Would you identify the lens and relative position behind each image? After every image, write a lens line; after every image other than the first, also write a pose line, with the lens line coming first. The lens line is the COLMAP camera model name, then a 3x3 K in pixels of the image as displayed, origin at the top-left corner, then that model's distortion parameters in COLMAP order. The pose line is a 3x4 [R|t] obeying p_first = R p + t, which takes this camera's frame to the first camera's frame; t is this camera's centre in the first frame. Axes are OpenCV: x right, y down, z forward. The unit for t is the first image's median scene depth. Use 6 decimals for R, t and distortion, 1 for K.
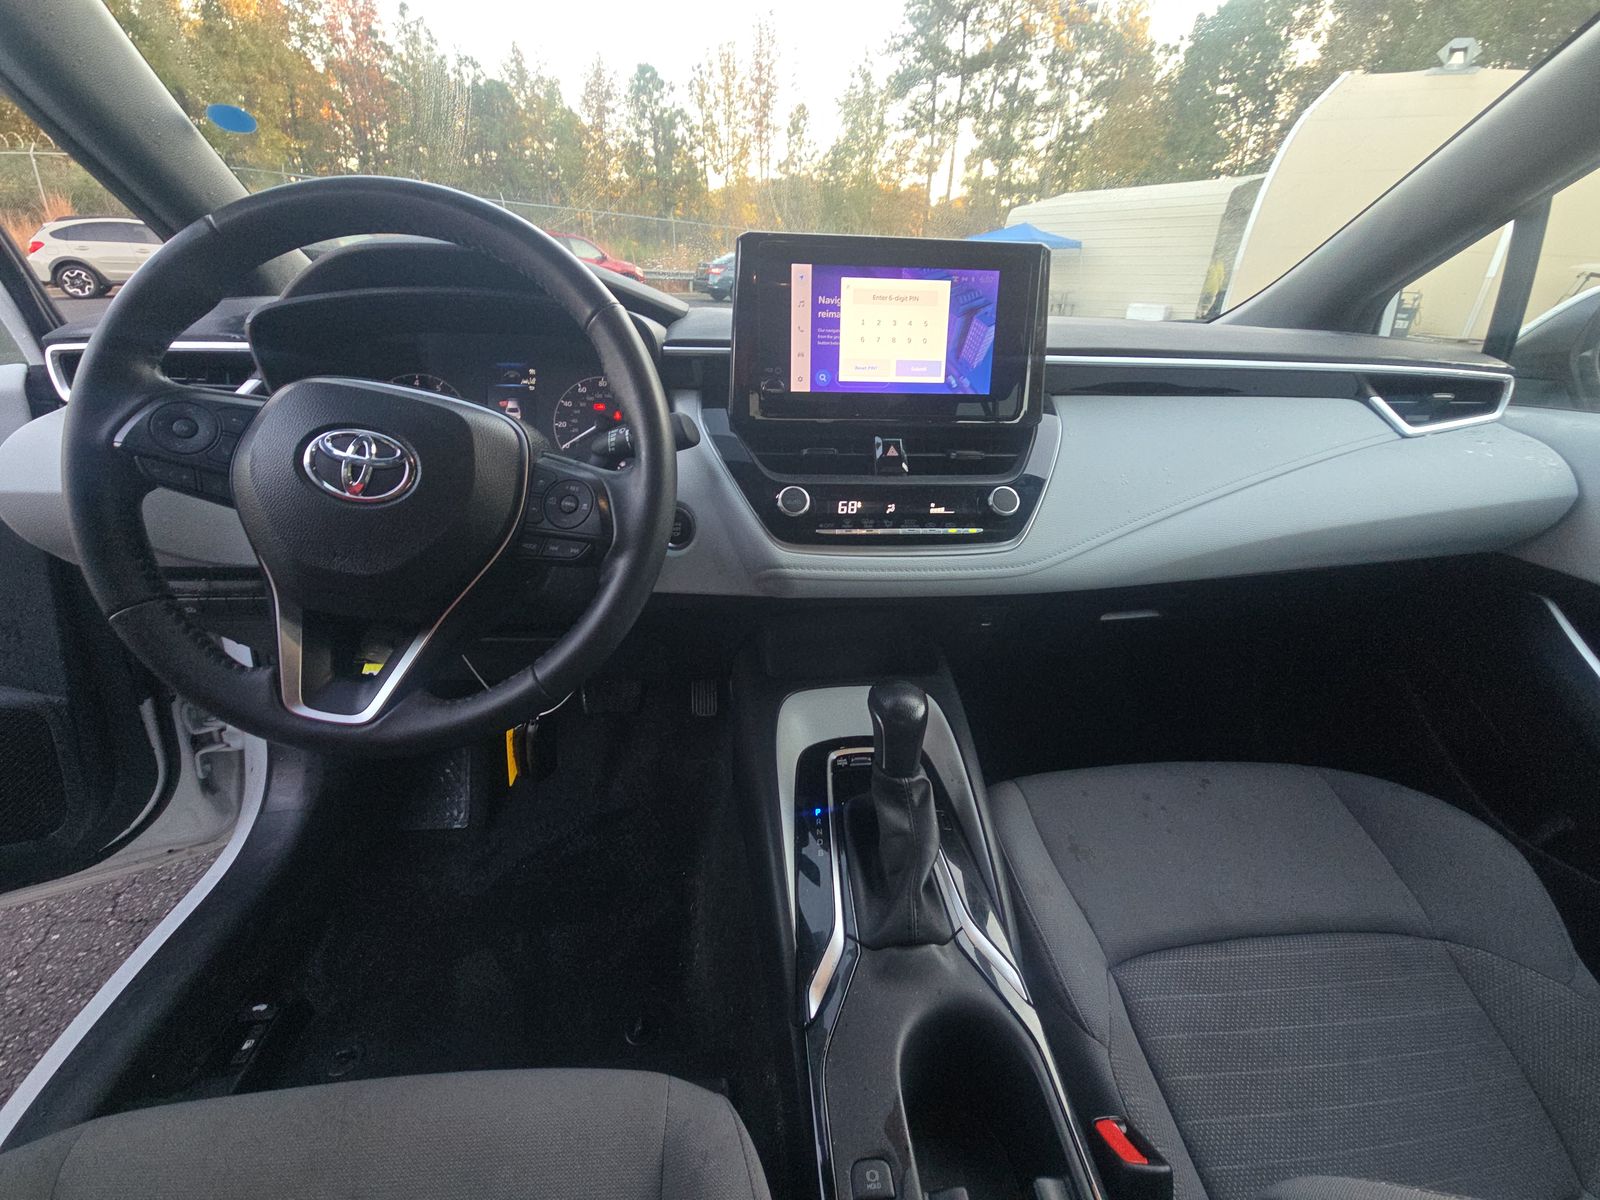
lens RADIAL K [[639.0, 0, 806.0], [0, 639.0, 598.0], [0, 0, 1]] dist [0.009346, -0.000129]
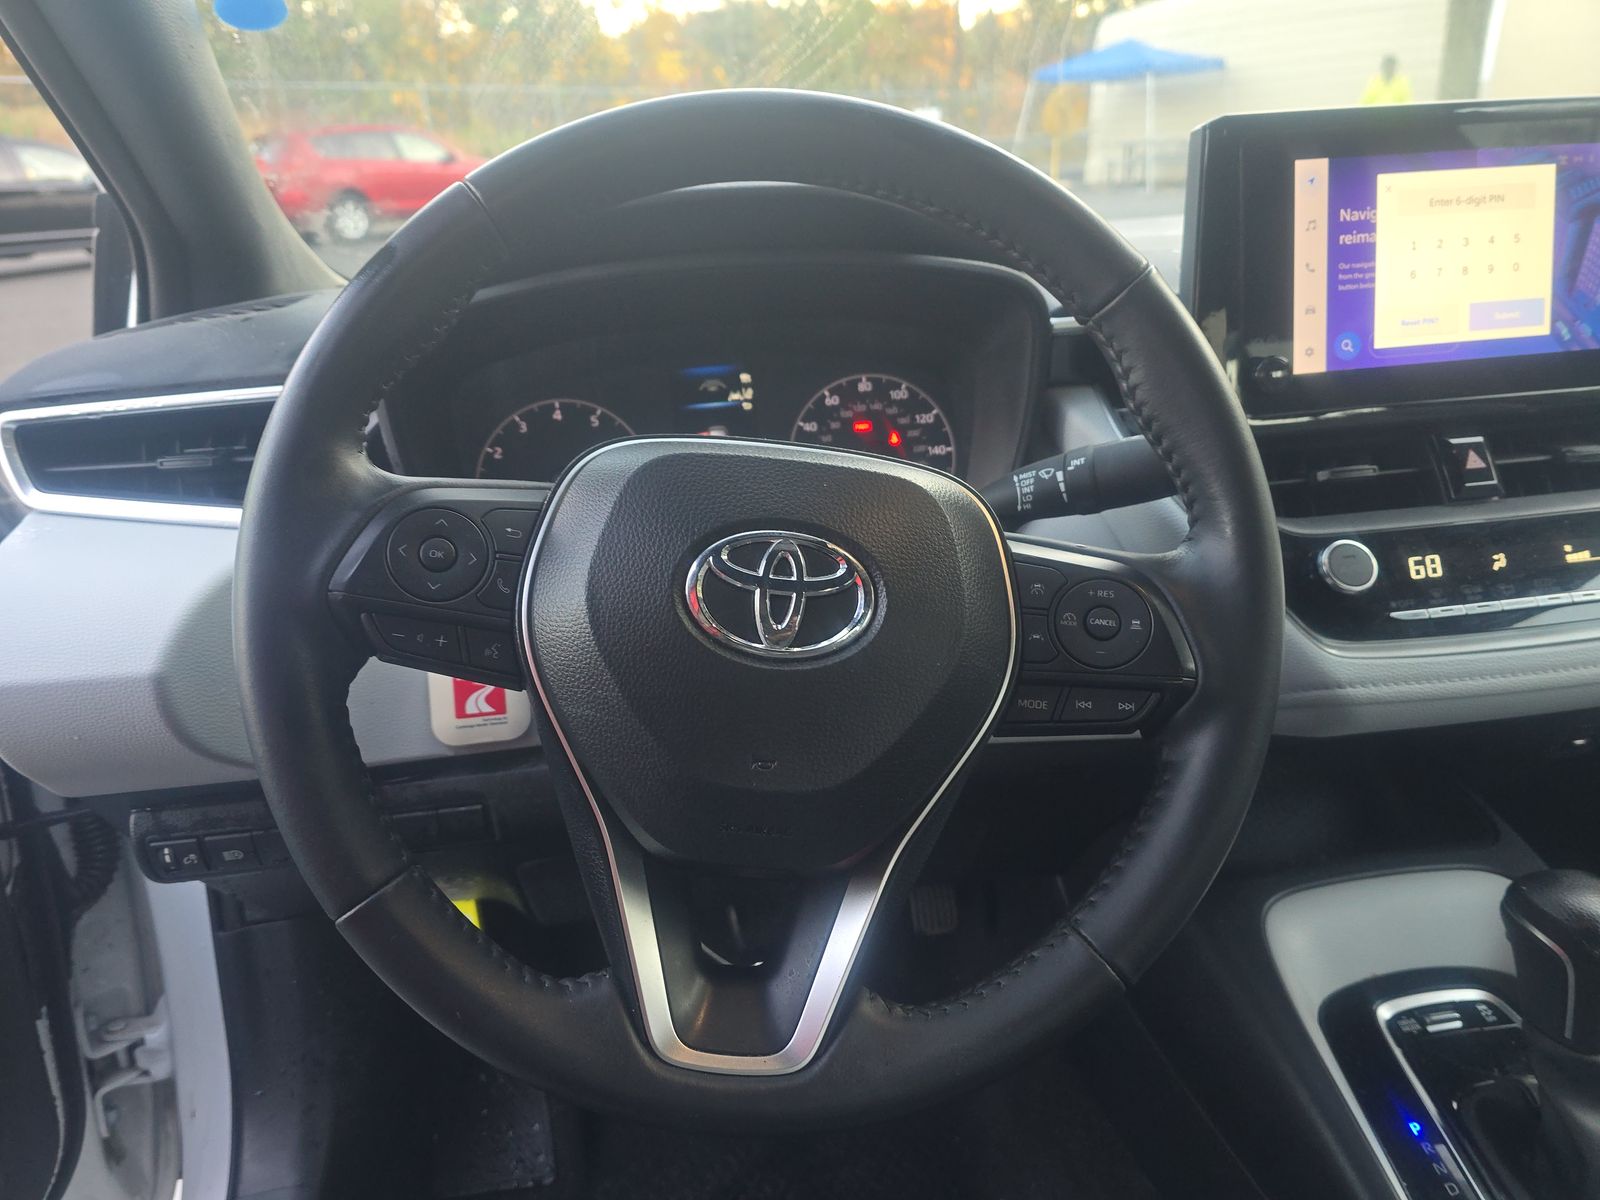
lens RADIAL K [[1084.6, 0, 801.0], [0, 1084.6, 601.3], [0, 0, 1]] dist [0.022757, -0.020280]
pose [[0.995684, -0.092799, 0.001197, -0.482046], [0.092628, 0.992880, -0.074891, -0.090570], [0.005762, 0.074678, 0.997191, 0.044028]]
